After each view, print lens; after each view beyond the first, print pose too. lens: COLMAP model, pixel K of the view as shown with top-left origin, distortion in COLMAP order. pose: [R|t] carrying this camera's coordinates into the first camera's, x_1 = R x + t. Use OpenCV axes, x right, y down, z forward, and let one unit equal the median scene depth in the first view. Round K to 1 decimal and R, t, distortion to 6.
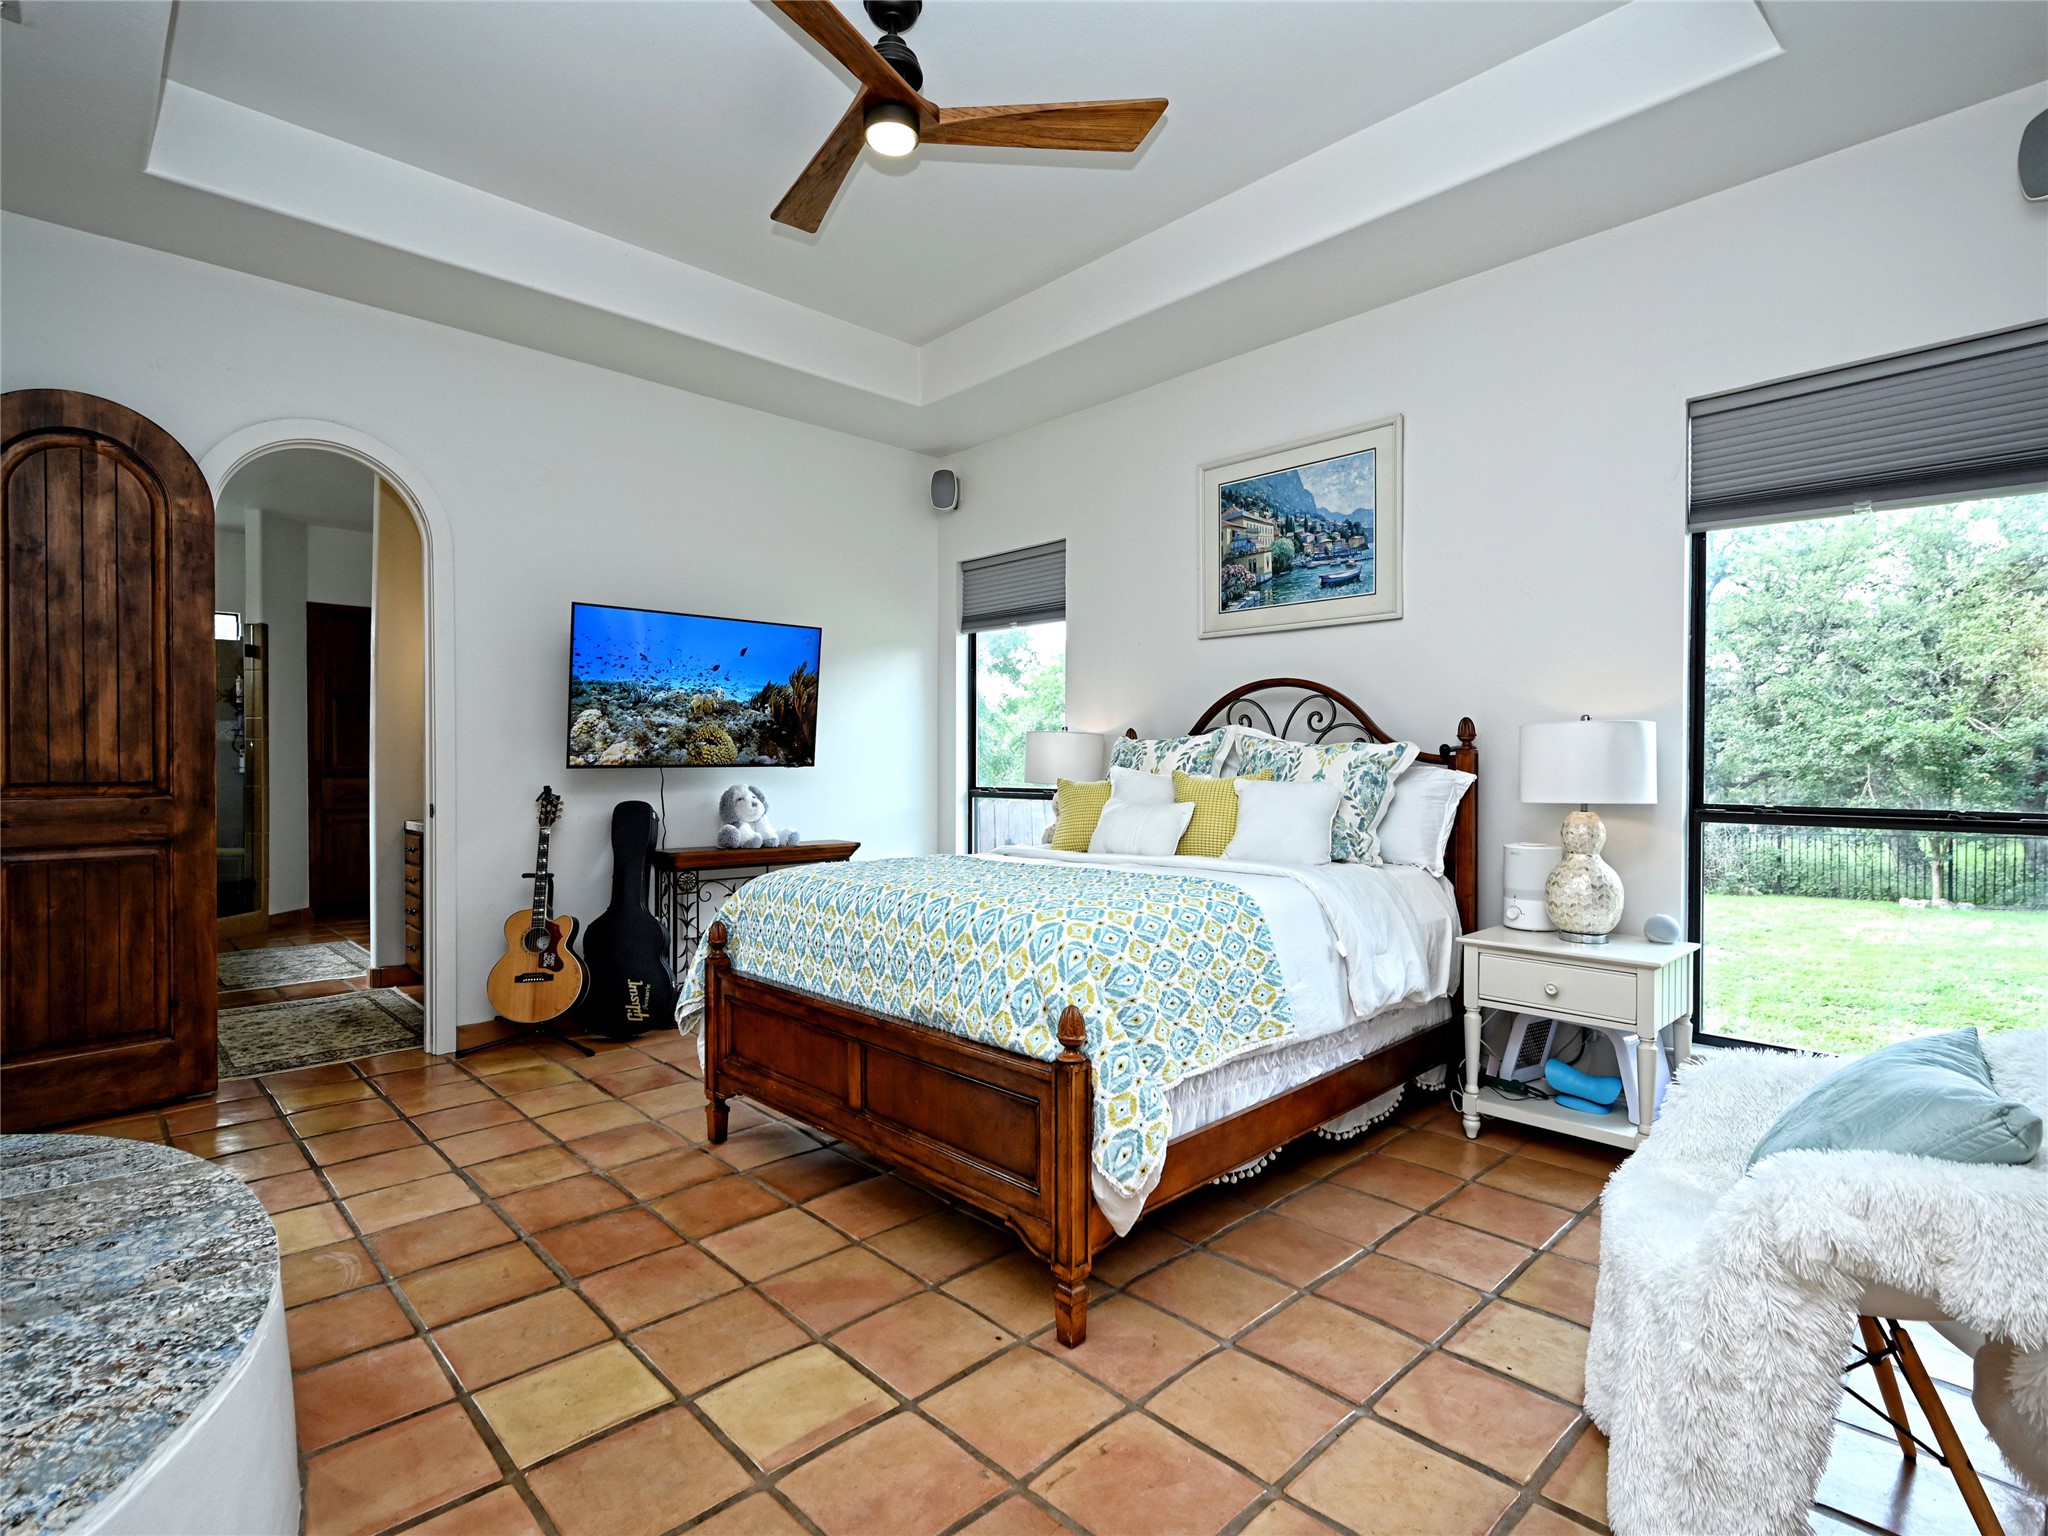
lens RADIAL K [[1016.9, 0, 1019.2], [0, 1016.9, 762.6], [0, 0, 1]] dist [0.001874, 0.000090]
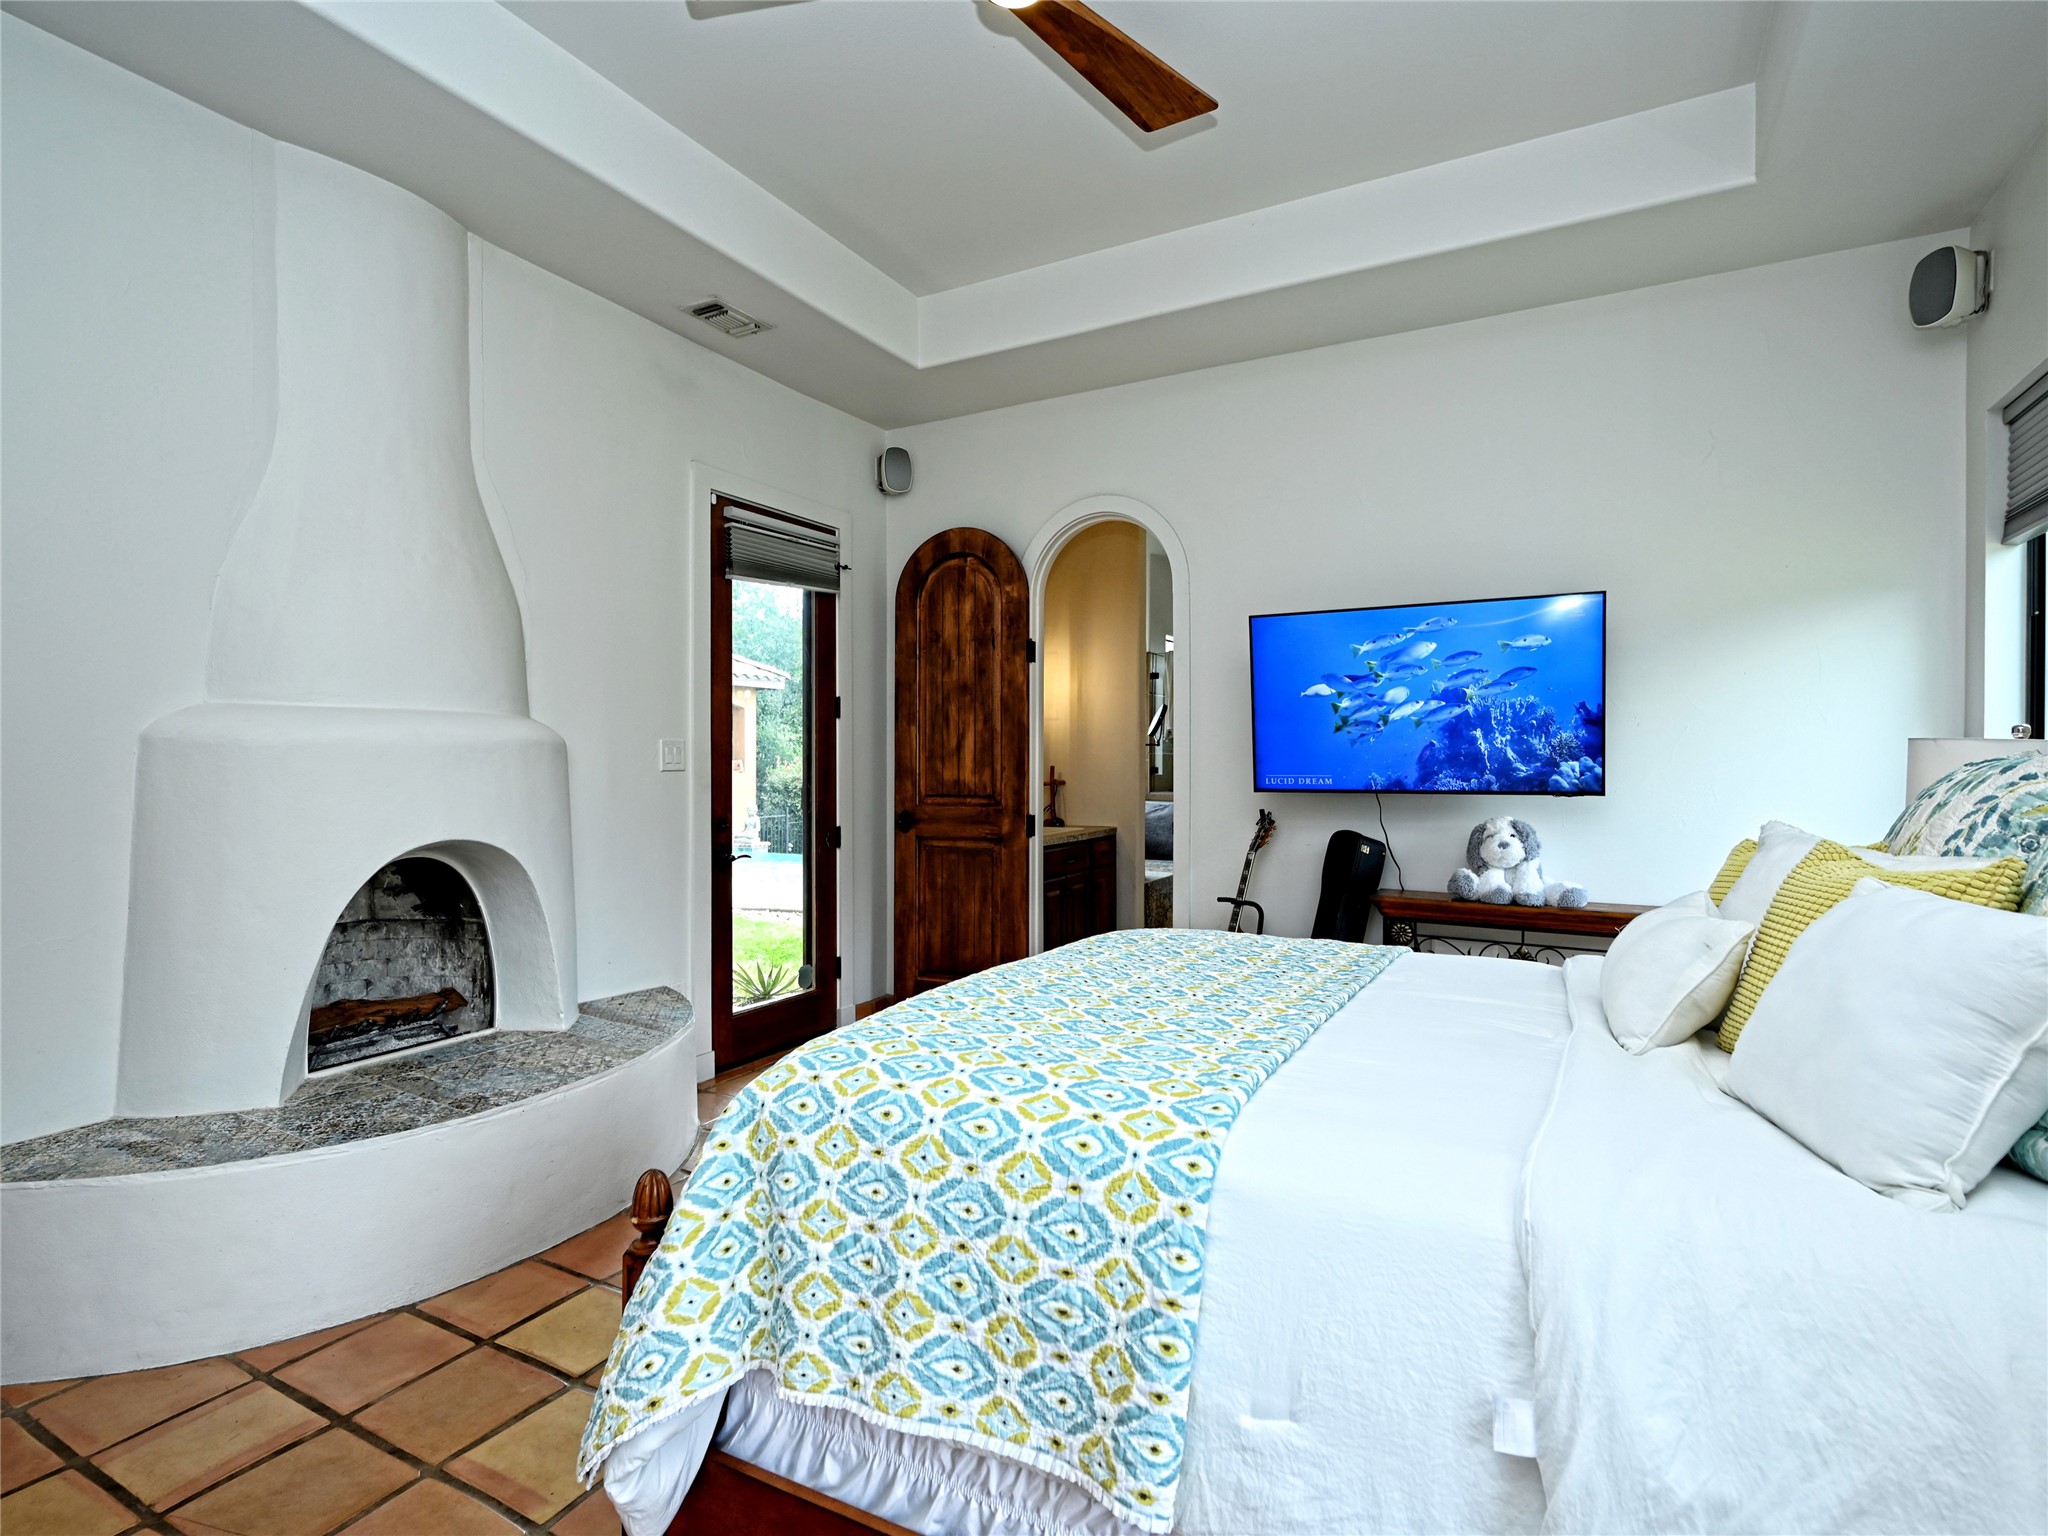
lens RADIAL K [[1016.9, 0, 1019.2], [0, 1016.9, 762.6], [0, 0, 1]] dist [0.001874, 0.000090]
pose [[0.308954, -0.000631, -0.951077, 0.479683], [-0.002810, 0.999995, -0.001576, -0.024099], [0.951073, 0.003159, 0.308951, 0.618888]]
